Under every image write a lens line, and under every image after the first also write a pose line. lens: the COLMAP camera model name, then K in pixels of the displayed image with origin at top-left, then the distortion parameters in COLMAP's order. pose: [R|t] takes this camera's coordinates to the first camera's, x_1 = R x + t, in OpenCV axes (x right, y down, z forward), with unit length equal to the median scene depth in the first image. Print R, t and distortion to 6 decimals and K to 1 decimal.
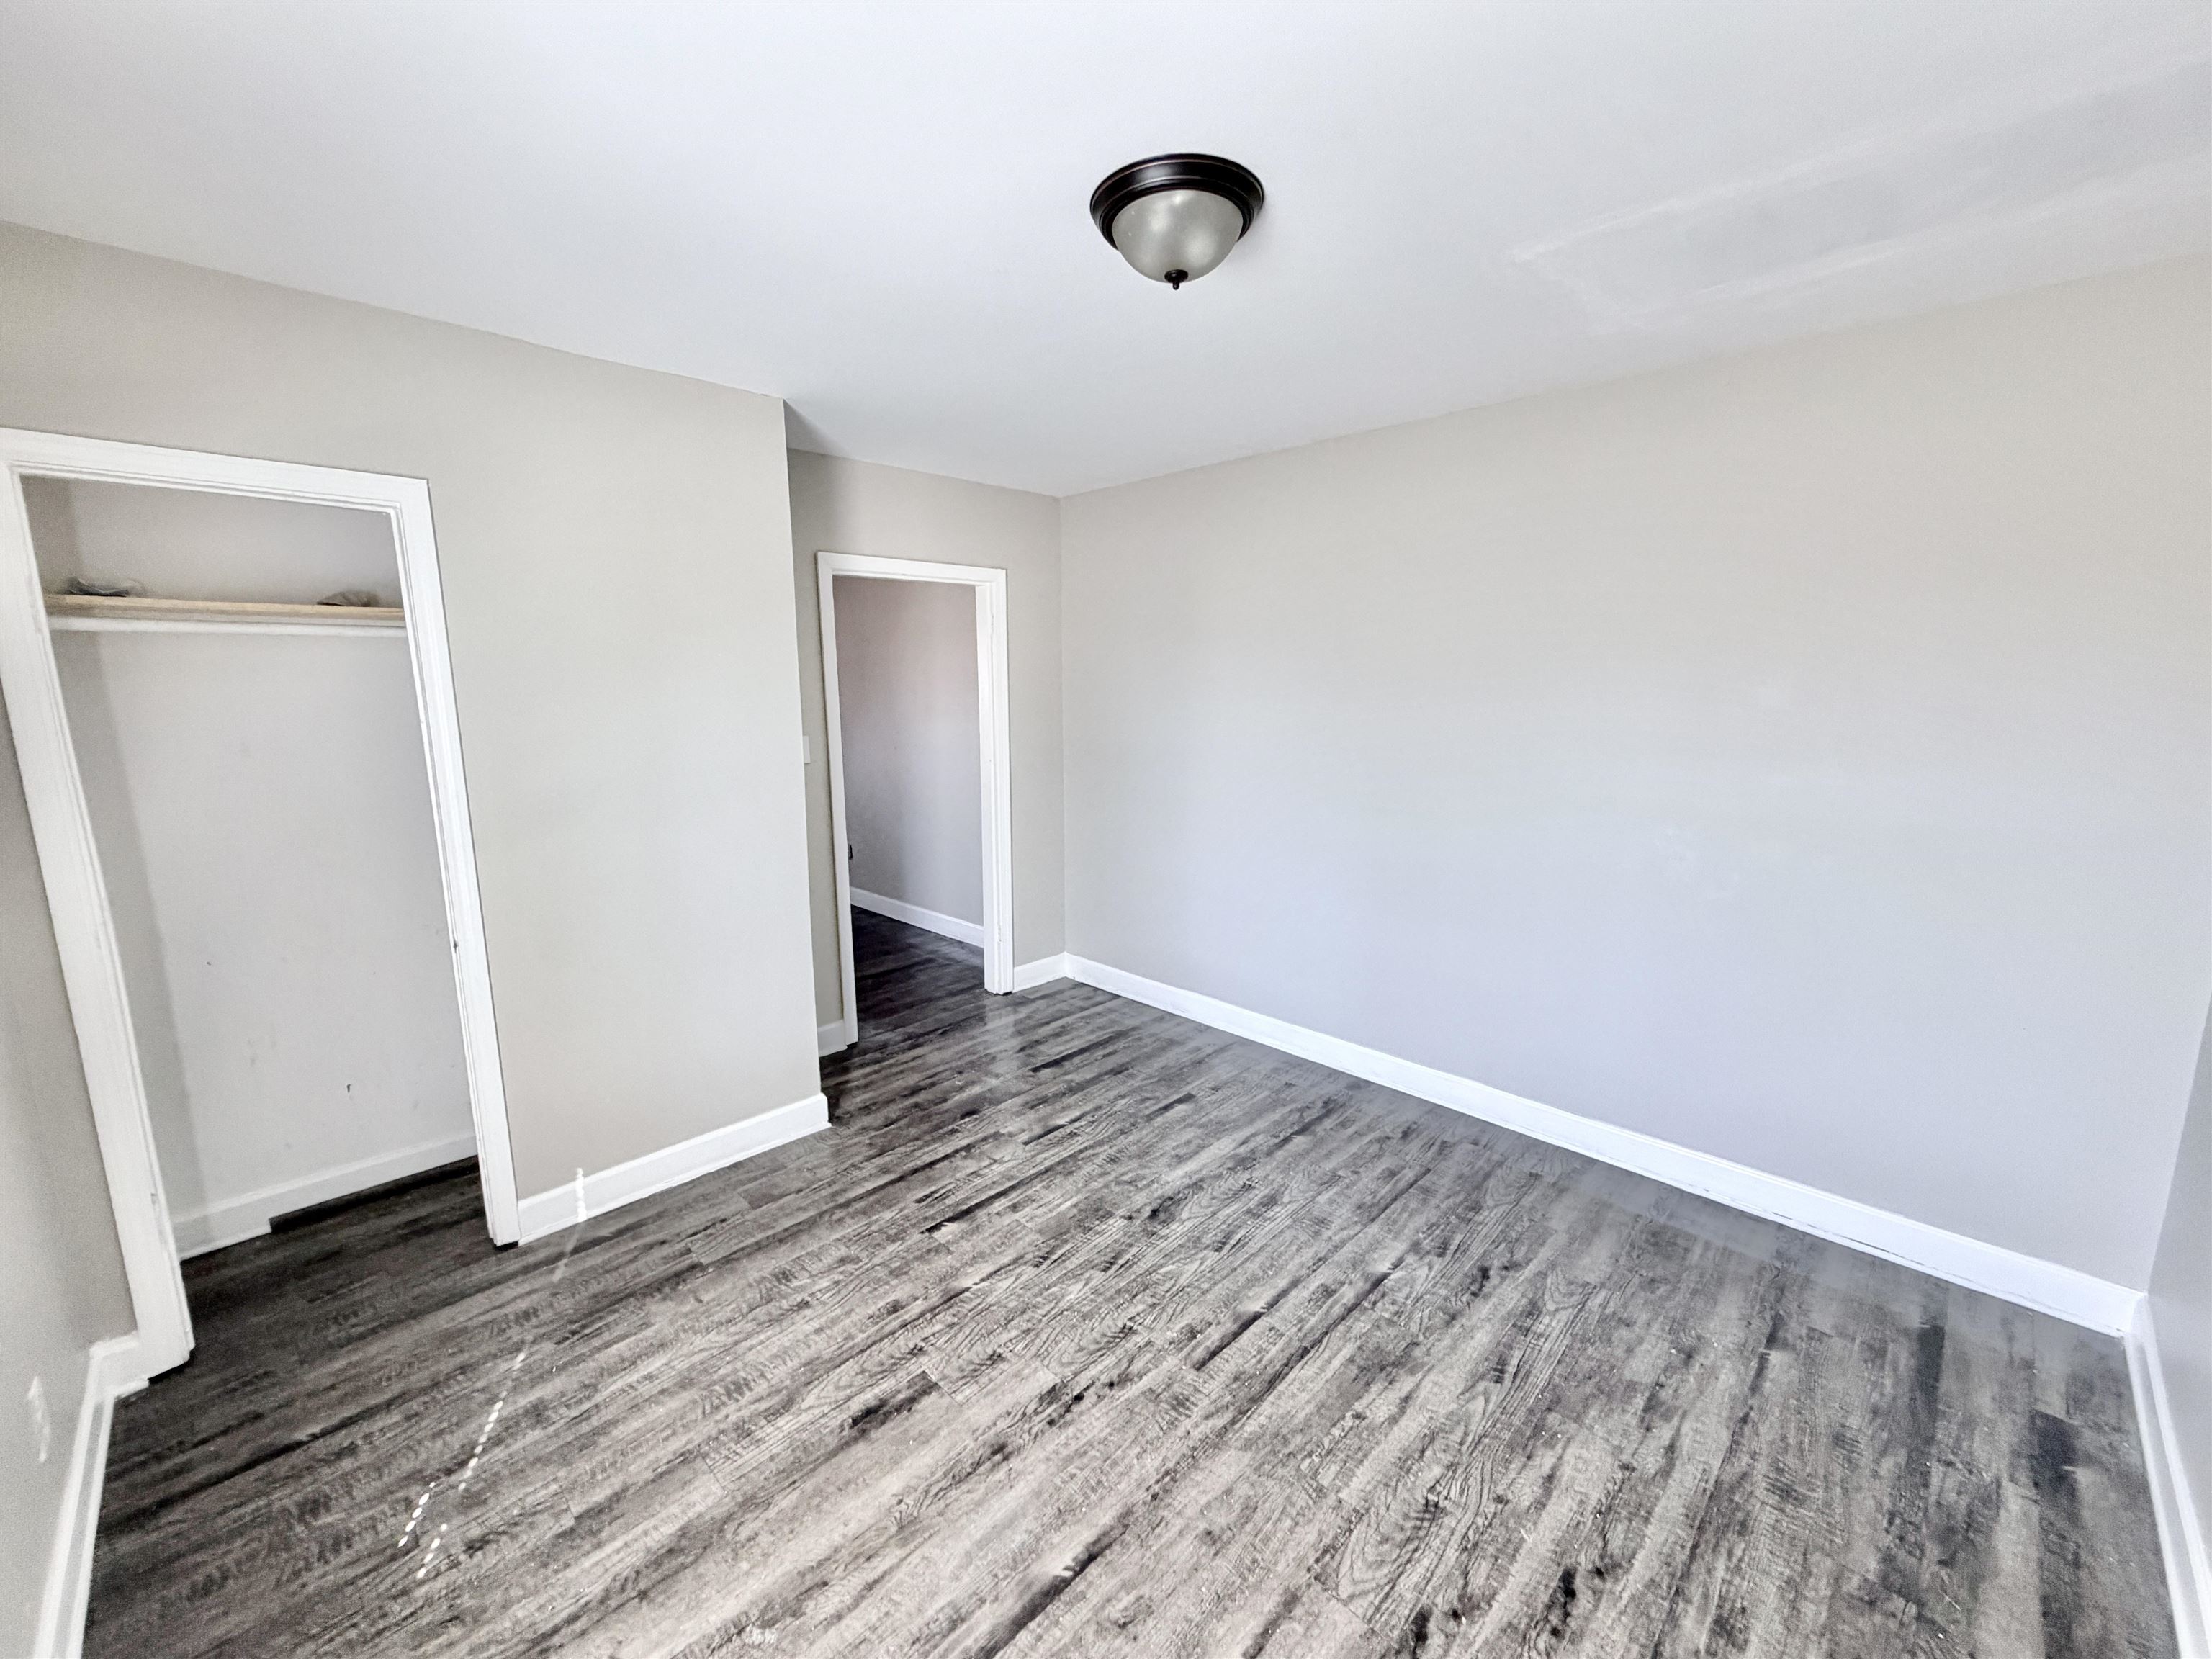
lens RADIAL K [[886.1, 0, 1093.1], [0, 886.1, 830.5], [0, 0, 1]] dist [0.002407, -0.000123]
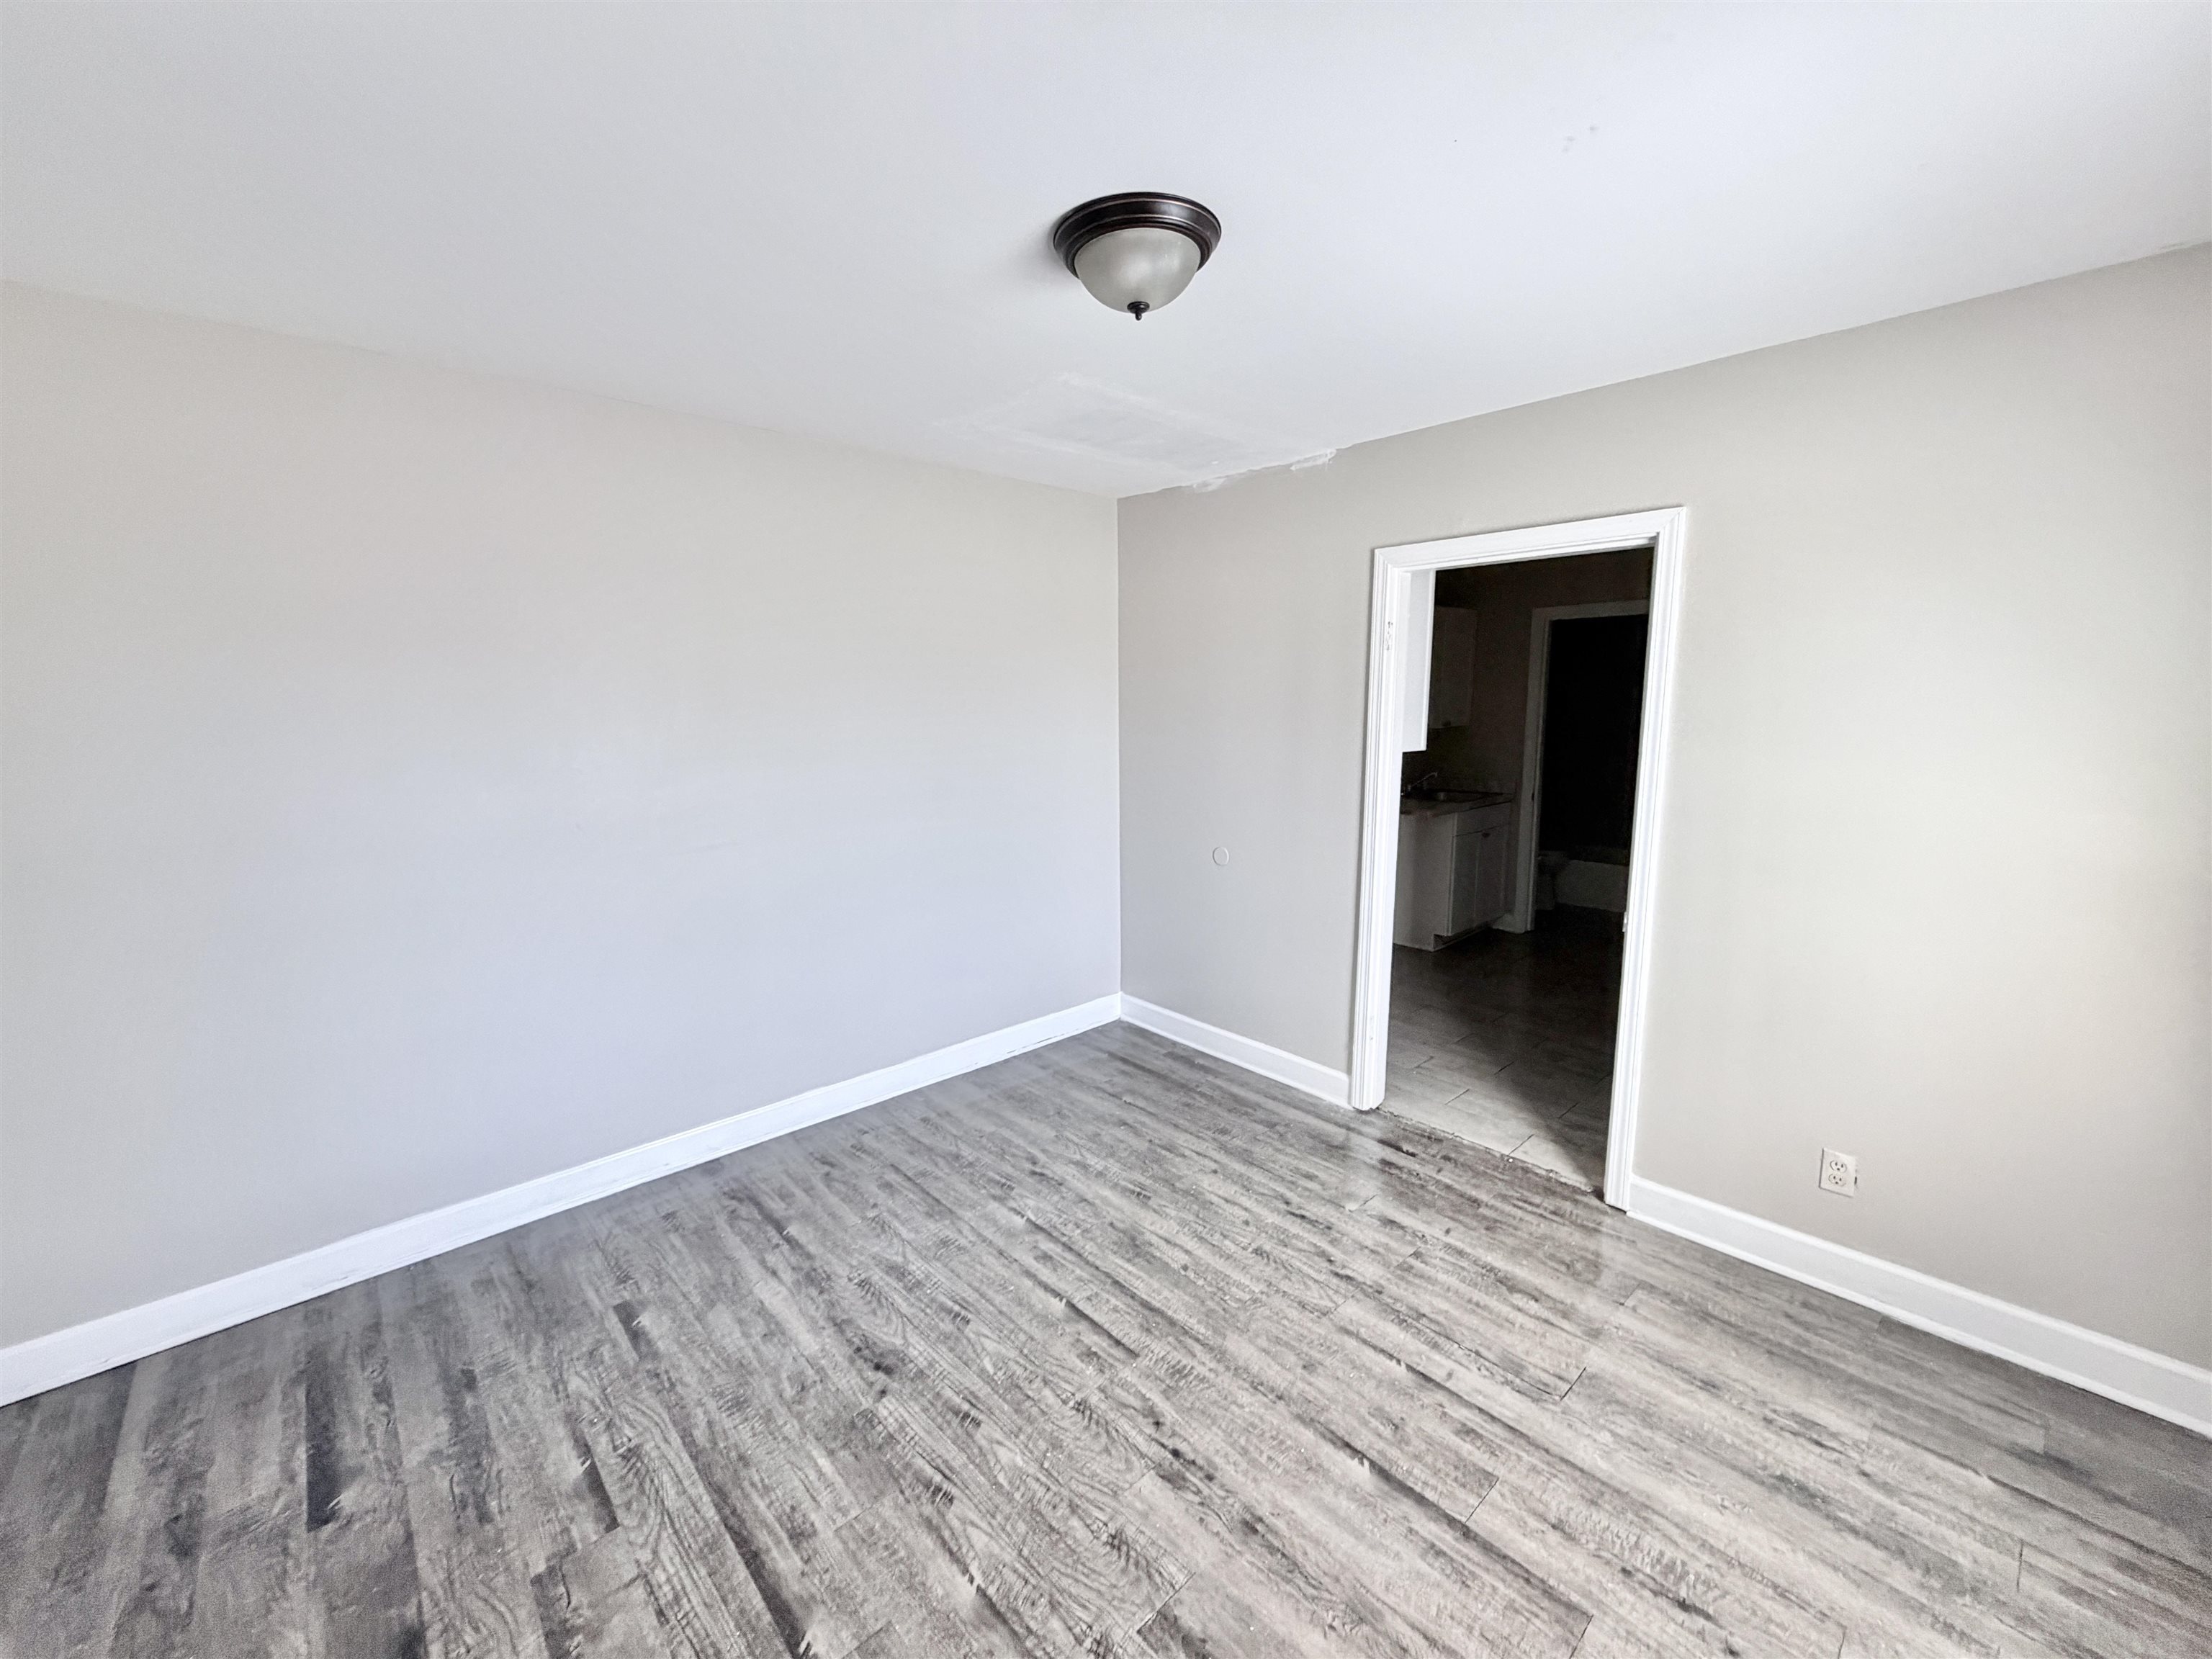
lens RADIAL K [[886.1, 0, 1098.9], [0, 886.1, 830.5], [0, 0, 1]] dist [0.002407, -0.000123]
pose [[0.038028, -0.148730, 0.988146, -0.792128], [0.176173, 0.974370, 0.139877, -0.143220], [-0.983624, 0.168765, 0.063256, 0.840879]]
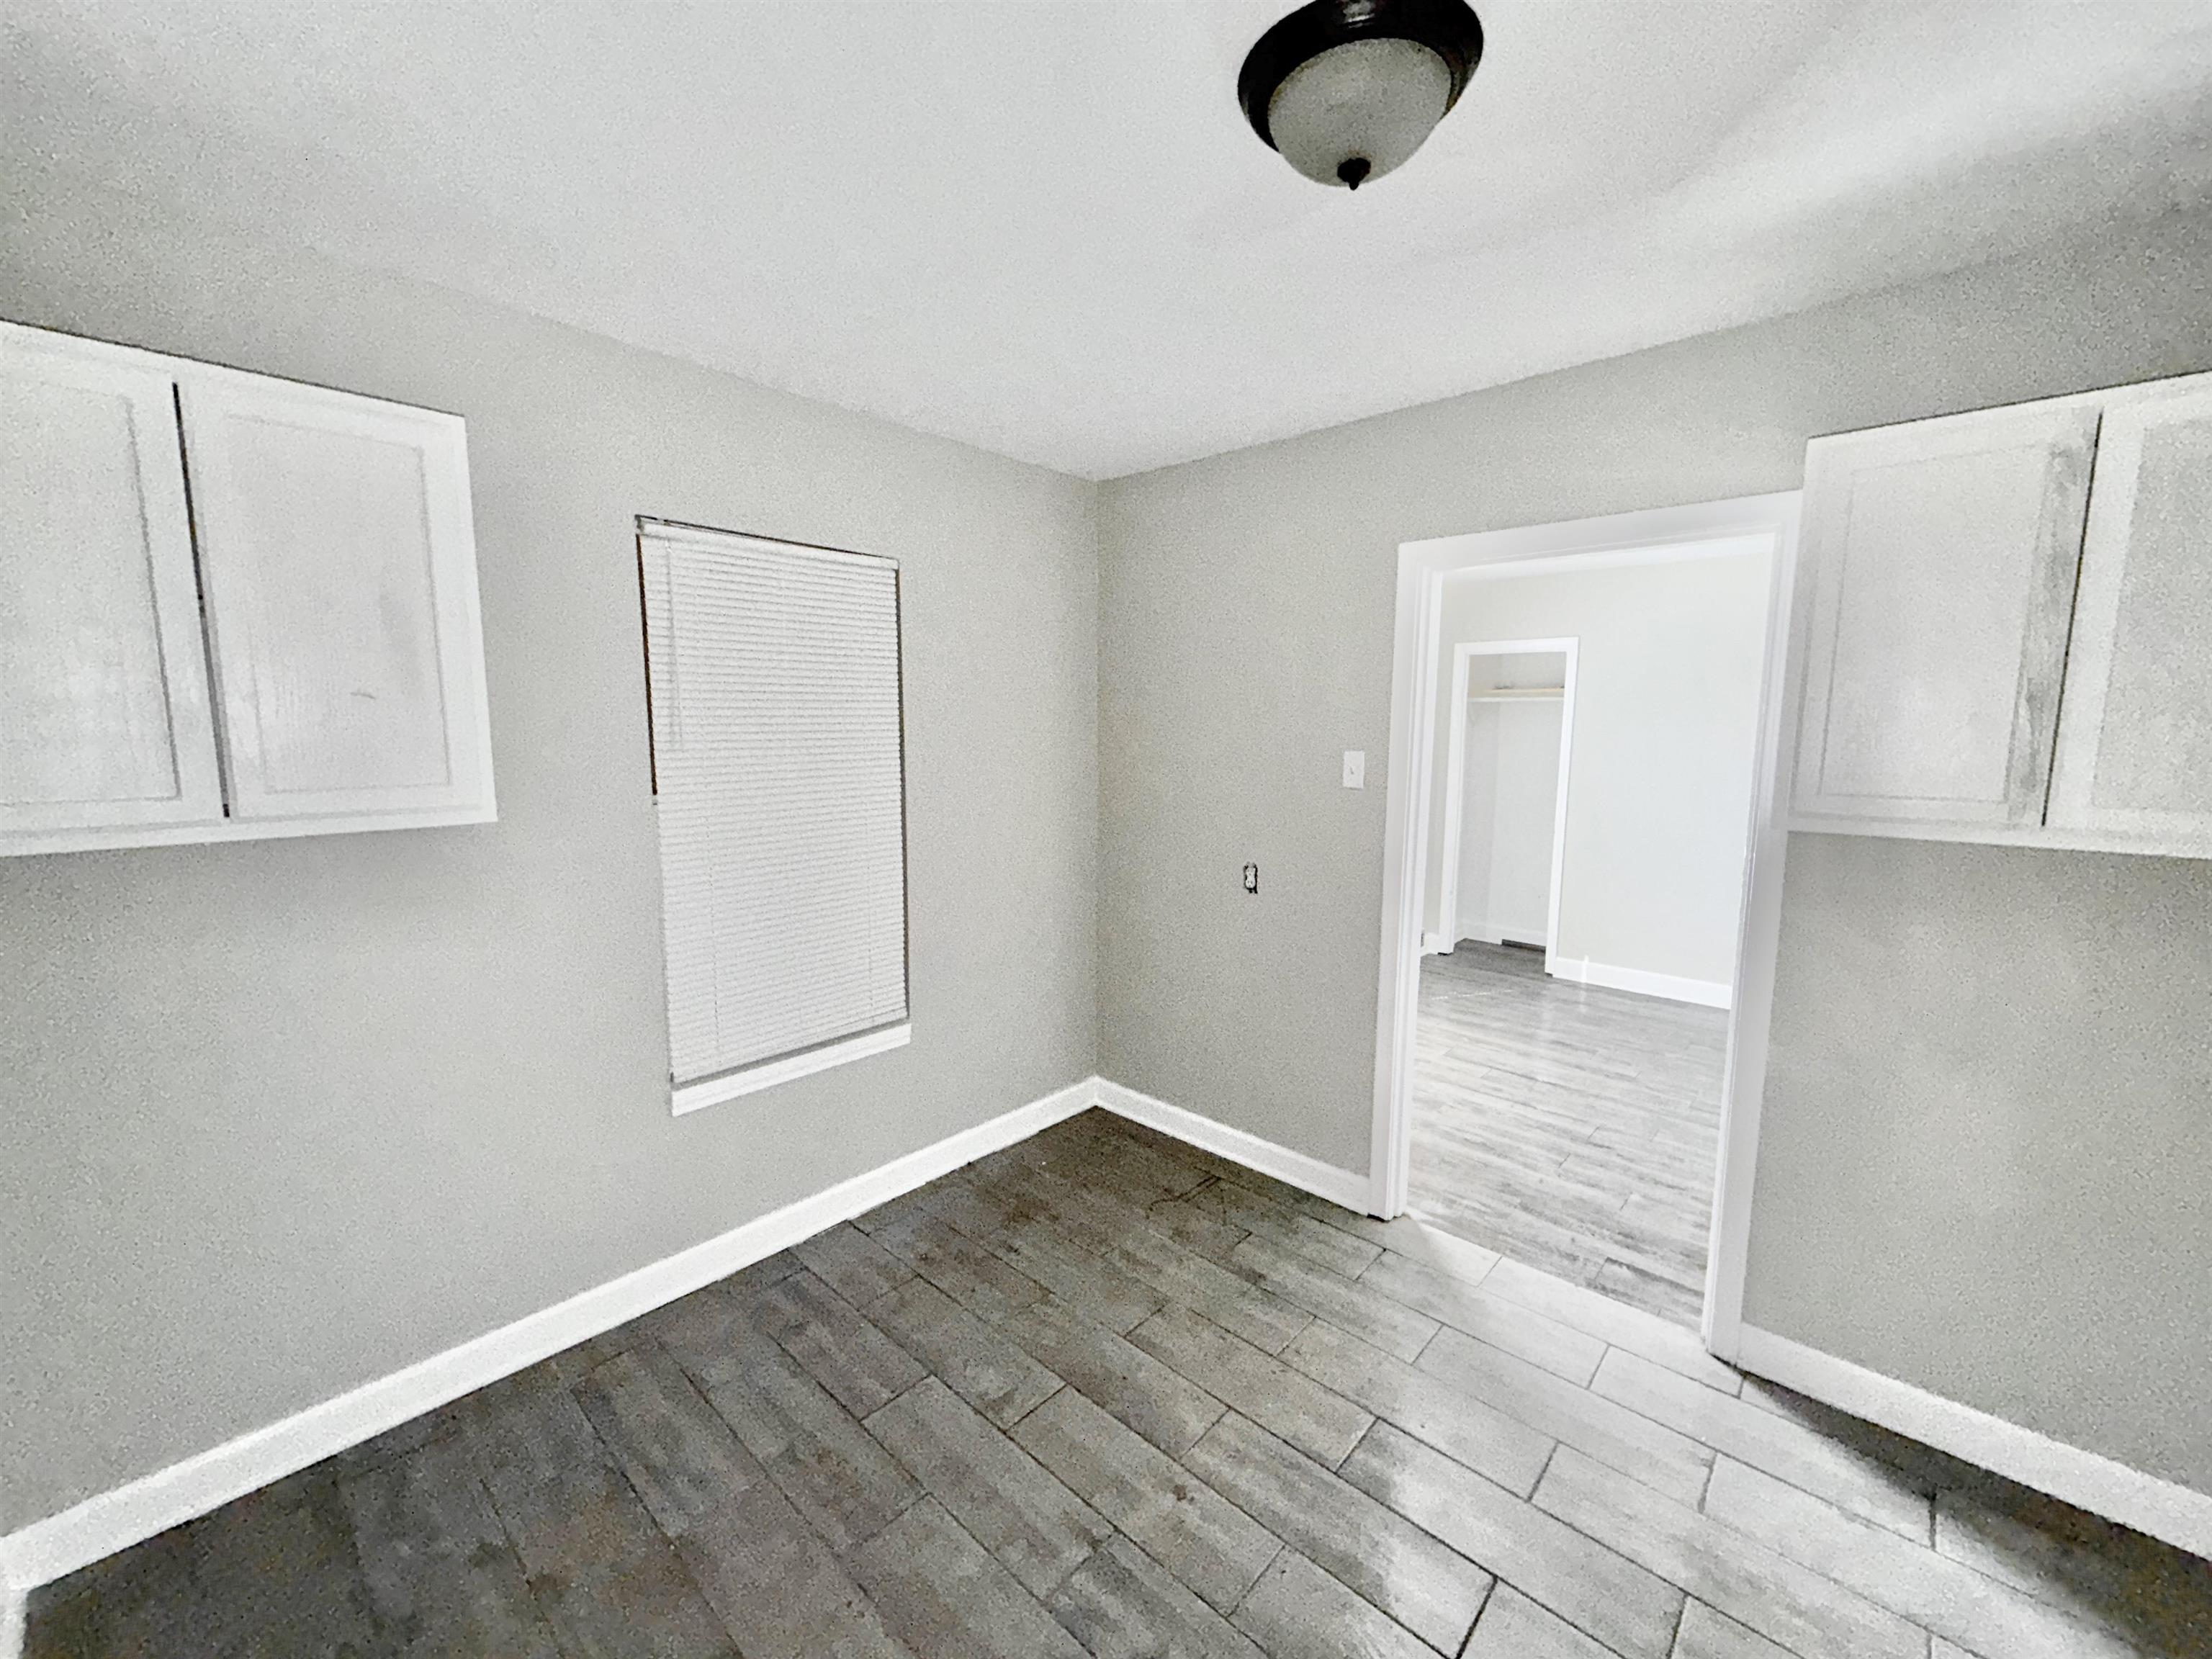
lens RADIAL K [[886.1, 0, 1100.6], [0, 886.1, 828.2], [0, 0, 1]] dist [0.002407, -0.000123]
pose [[0.045926, 0.126198, -0.990941, 1.681532], [-0.169336, 0.978615, 0.116781, 0.052930], [0.984488, 0.162439, 0.066314, -0.355583]]
